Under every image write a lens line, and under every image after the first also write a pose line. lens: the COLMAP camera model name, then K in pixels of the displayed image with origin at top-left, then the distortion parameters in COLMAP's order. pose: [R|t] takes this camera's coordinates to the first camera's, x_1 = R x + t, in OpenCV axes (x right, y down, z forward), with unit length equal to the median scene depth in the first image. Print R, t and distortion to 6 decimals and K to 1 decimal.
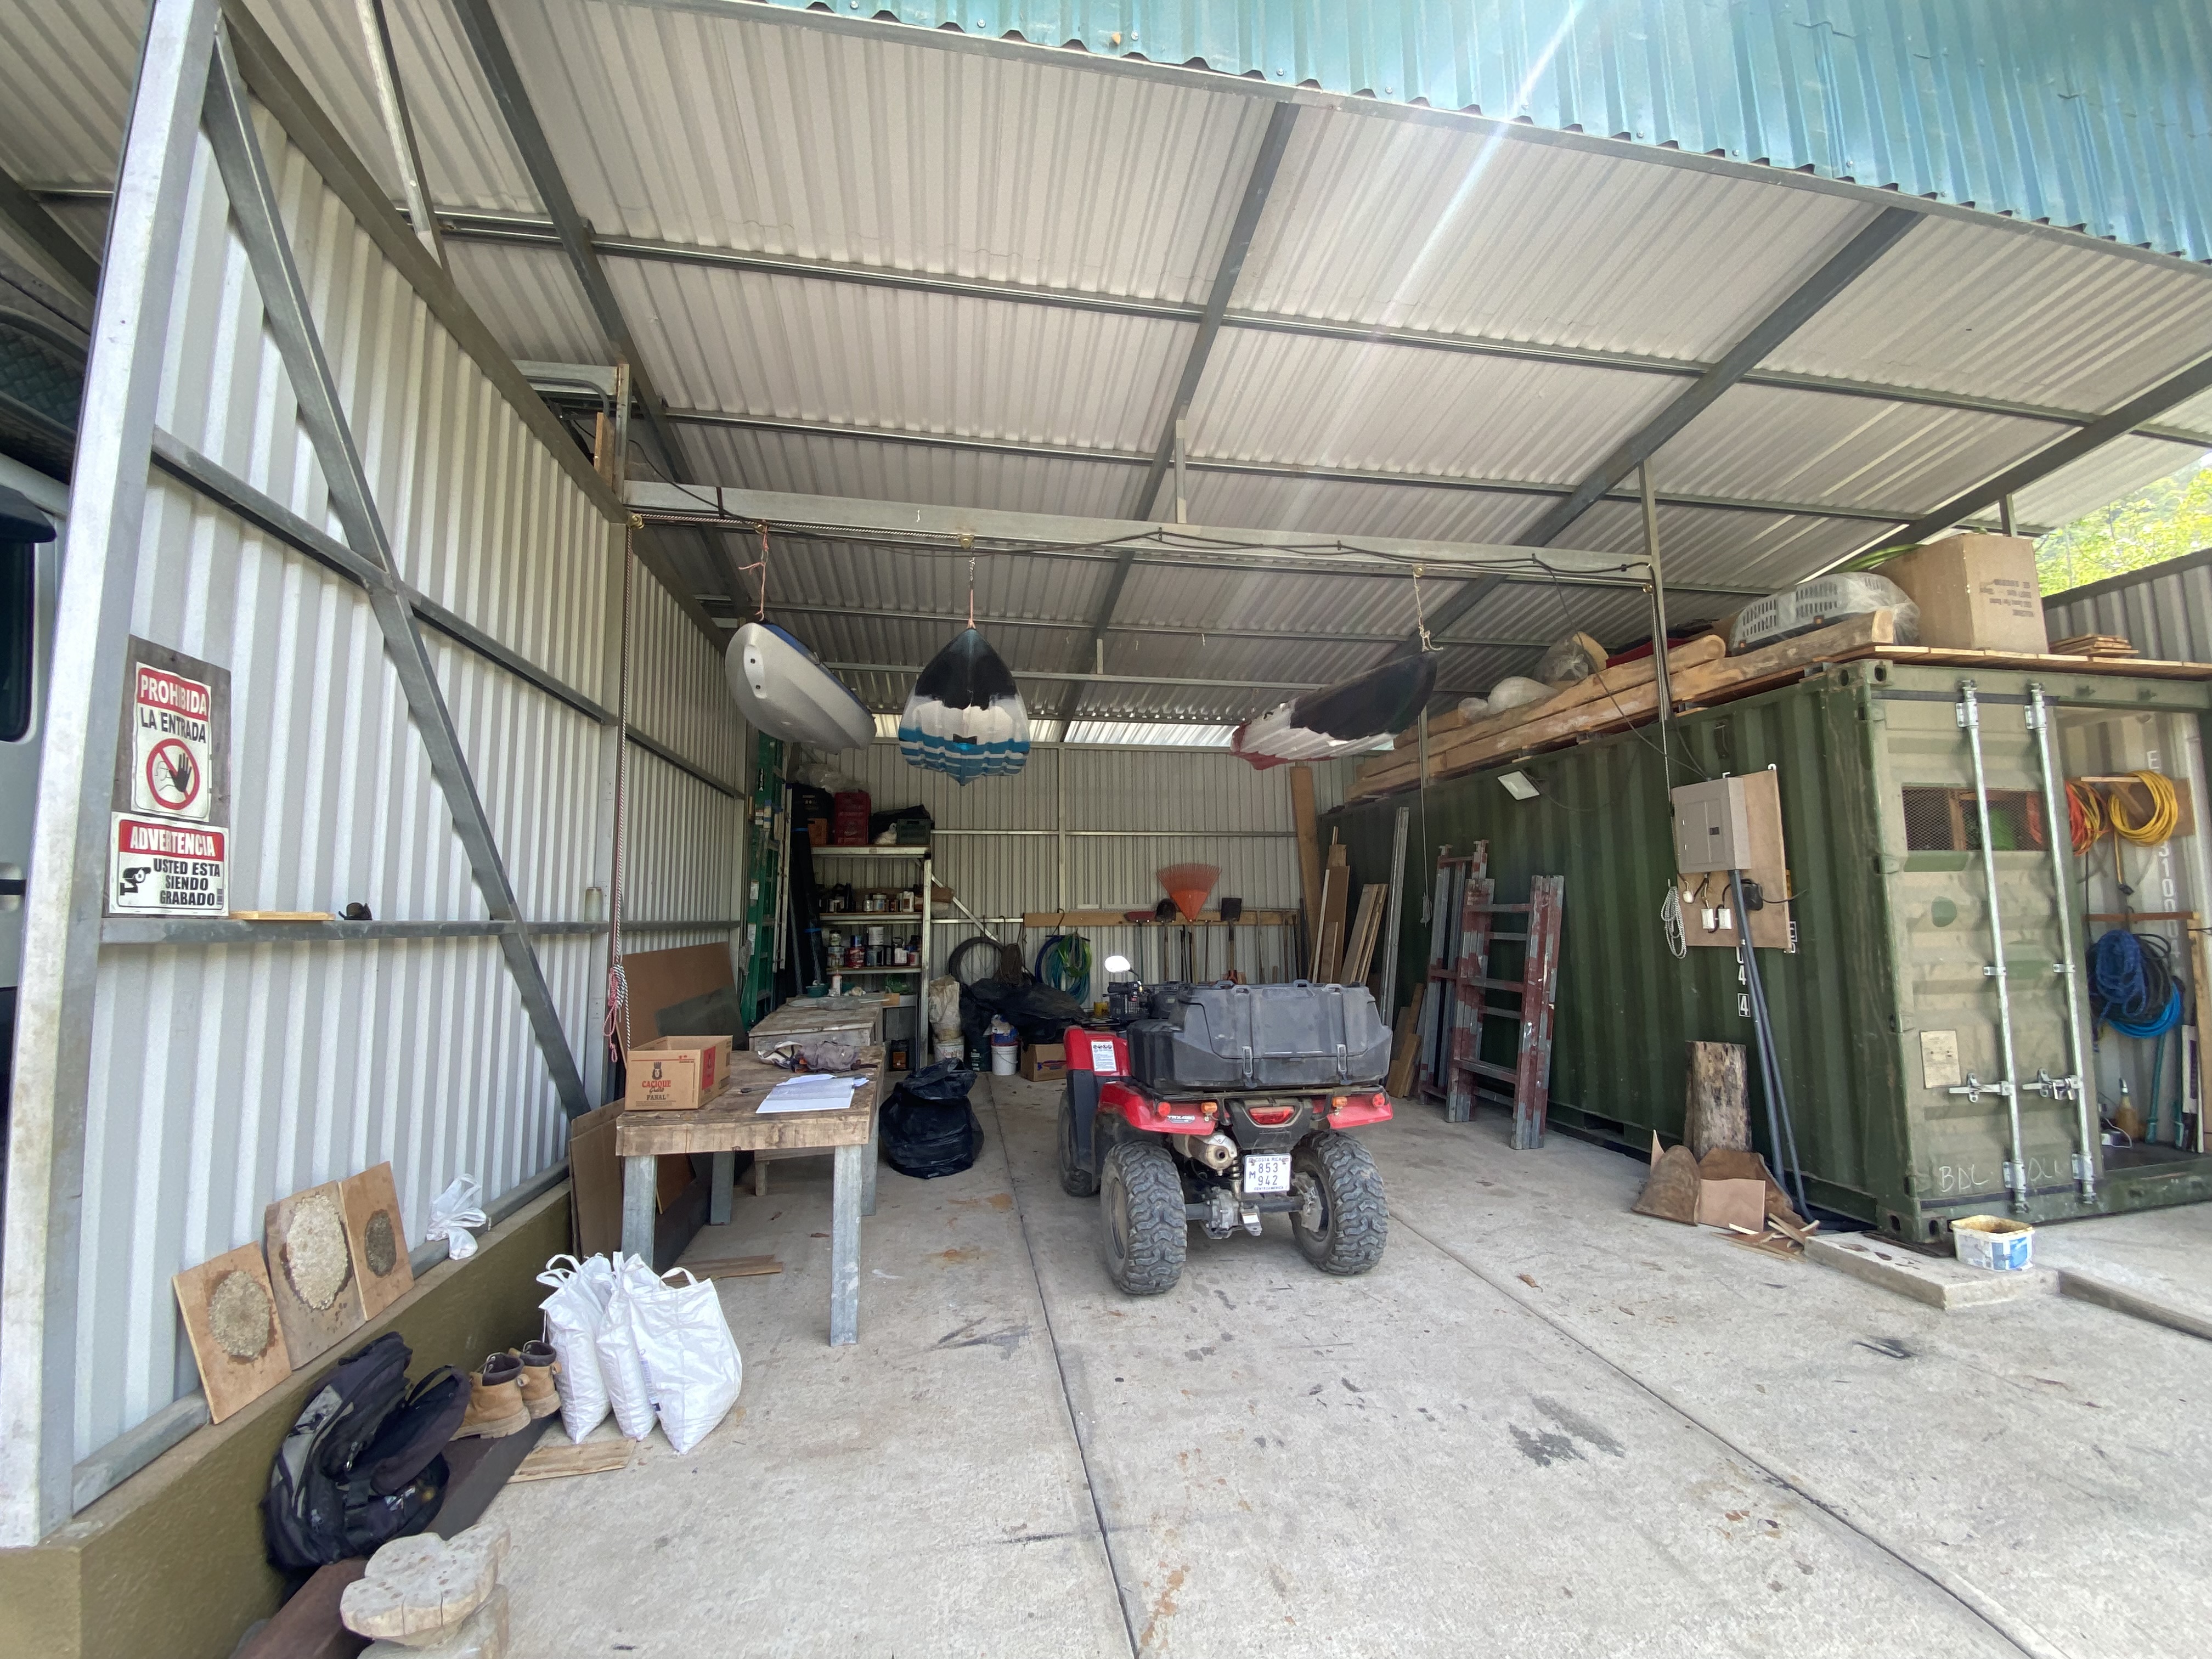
lens RADIAL K [[875.9, 0, 1075.0], [0, 875.9, 840.0], [0, 0, 1]] dist [0.002291, -0.013404]
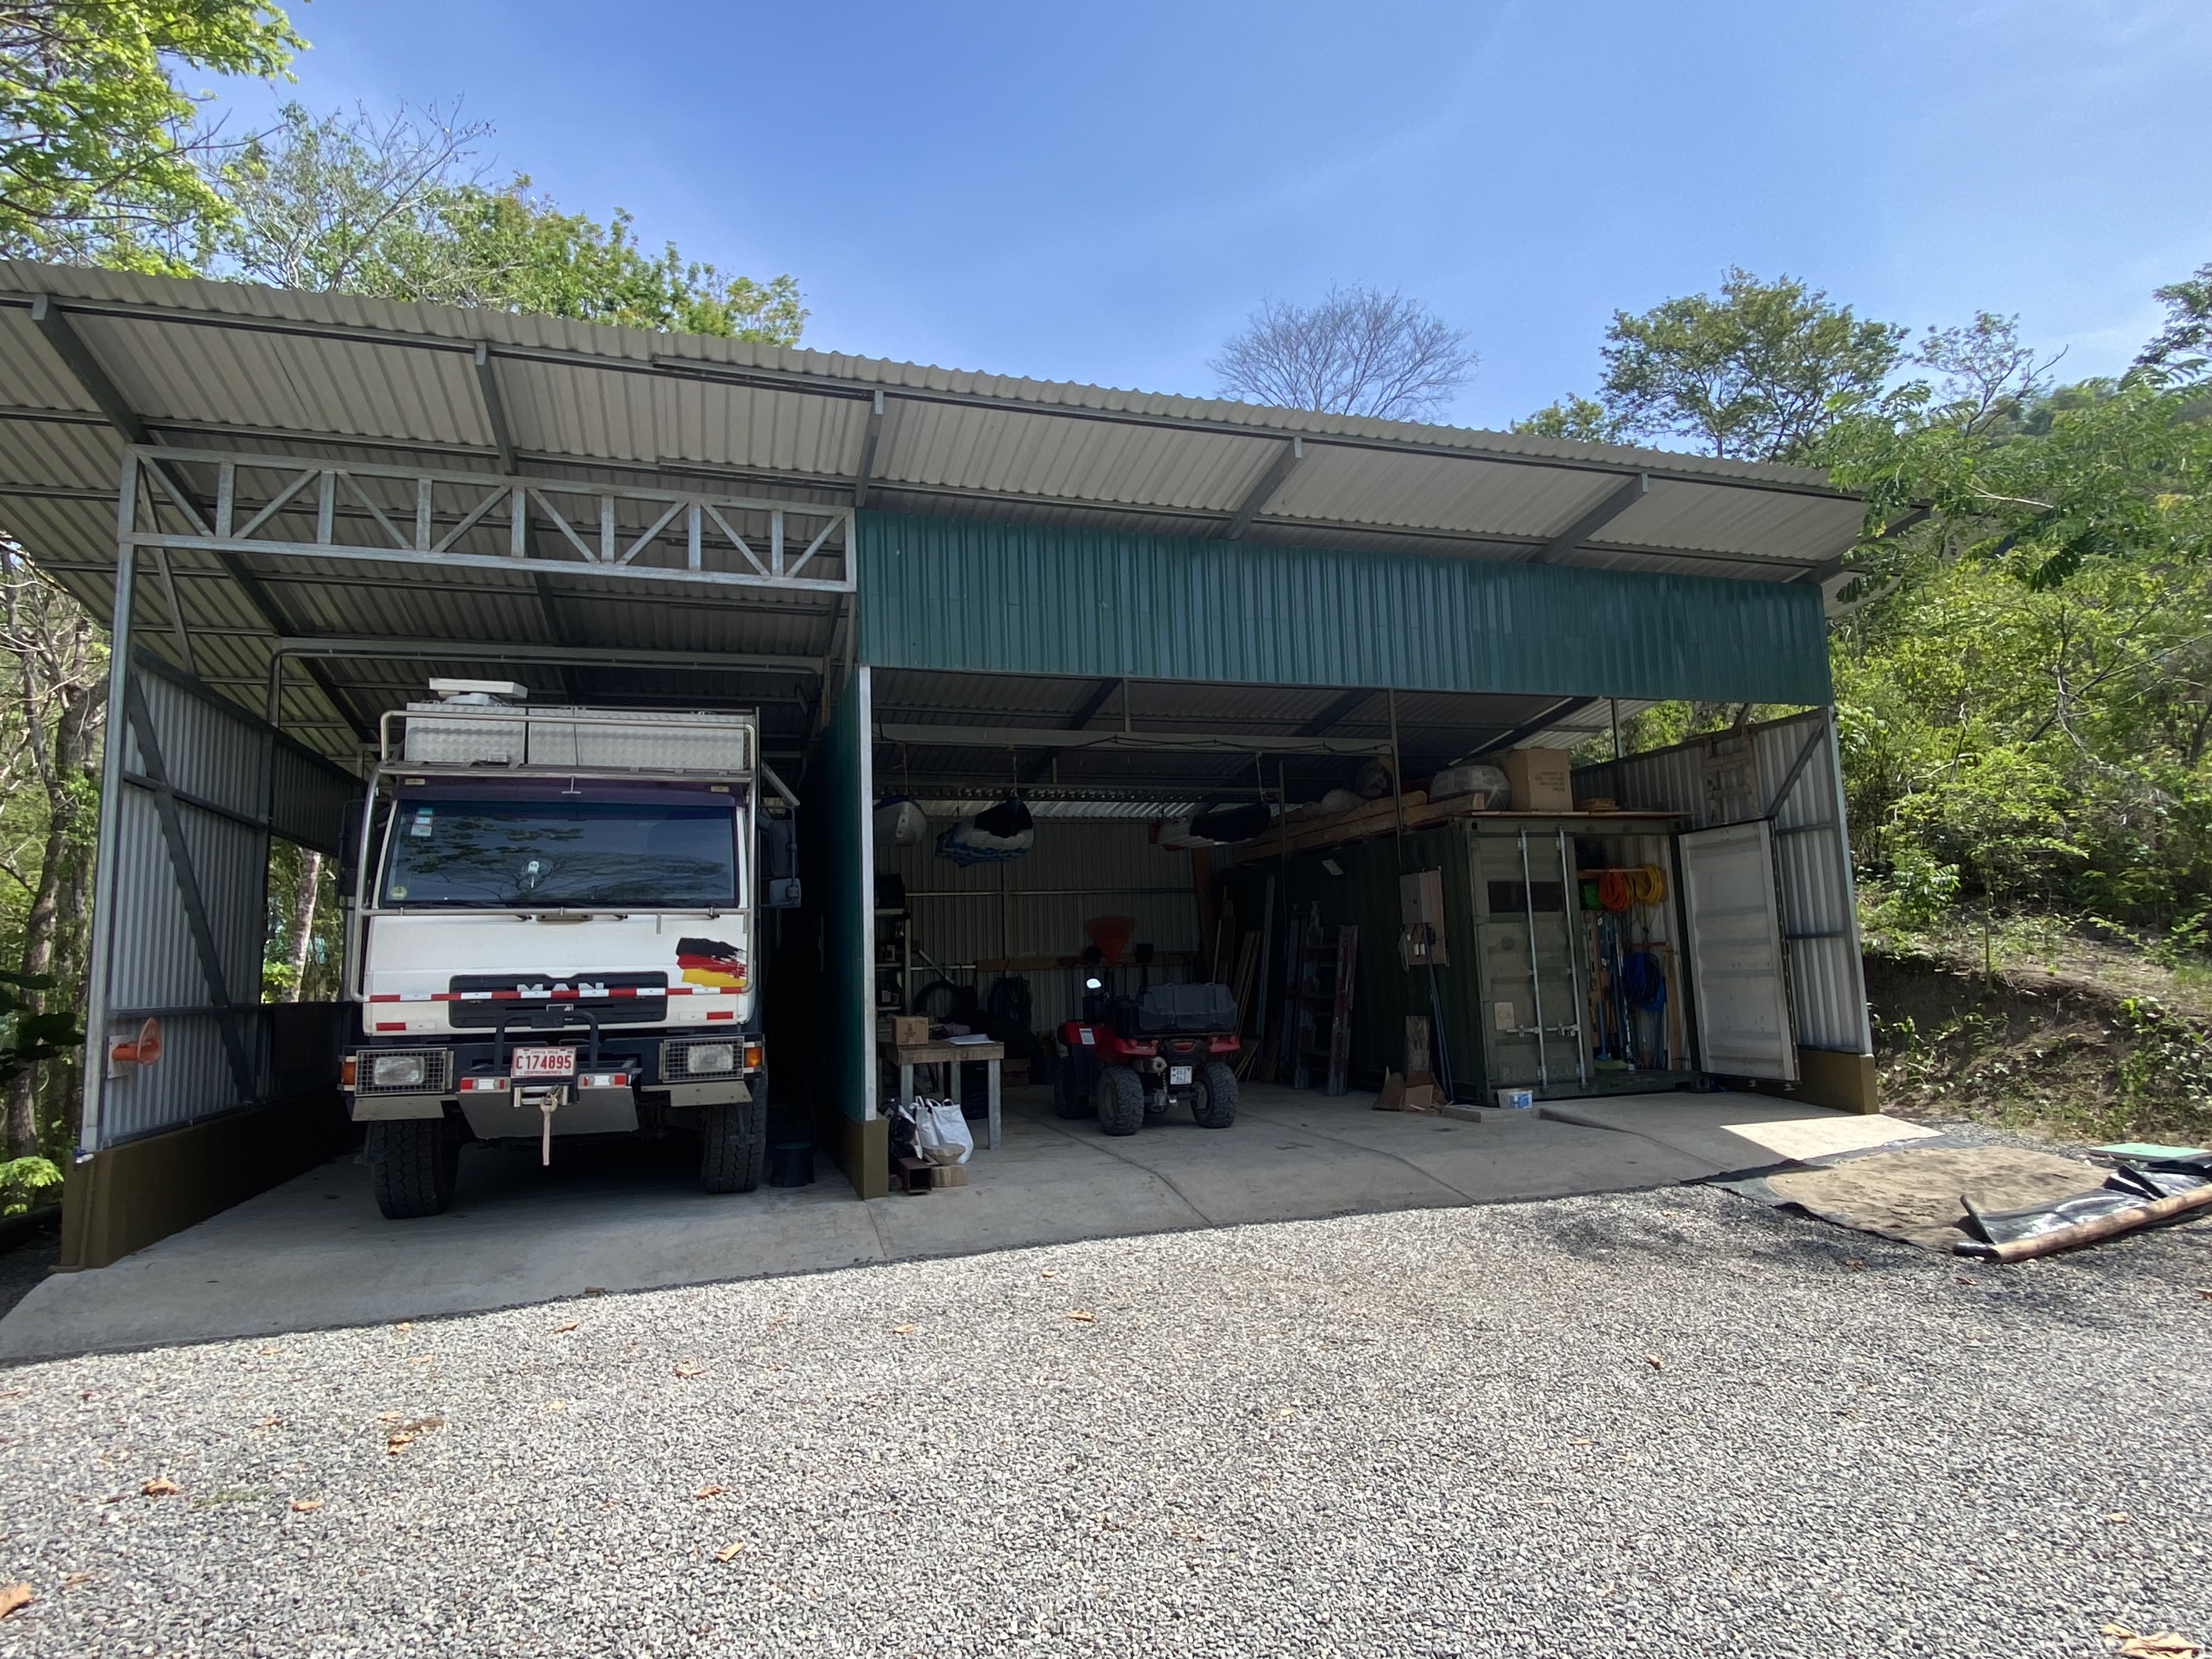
lens RADIAL K [[1236.1, 0, 1106.0], [0, 1236.1, 829.5], [0, 0, 1]] dist [0.035650, -0.000594]
pose [[0.985282, -0.006023, 0.170830, -0.365120], [0.011106, 0.999523, -0.028816, -0.097115], [-0.170574, 0.030289, 0.984879, -1.512048]]
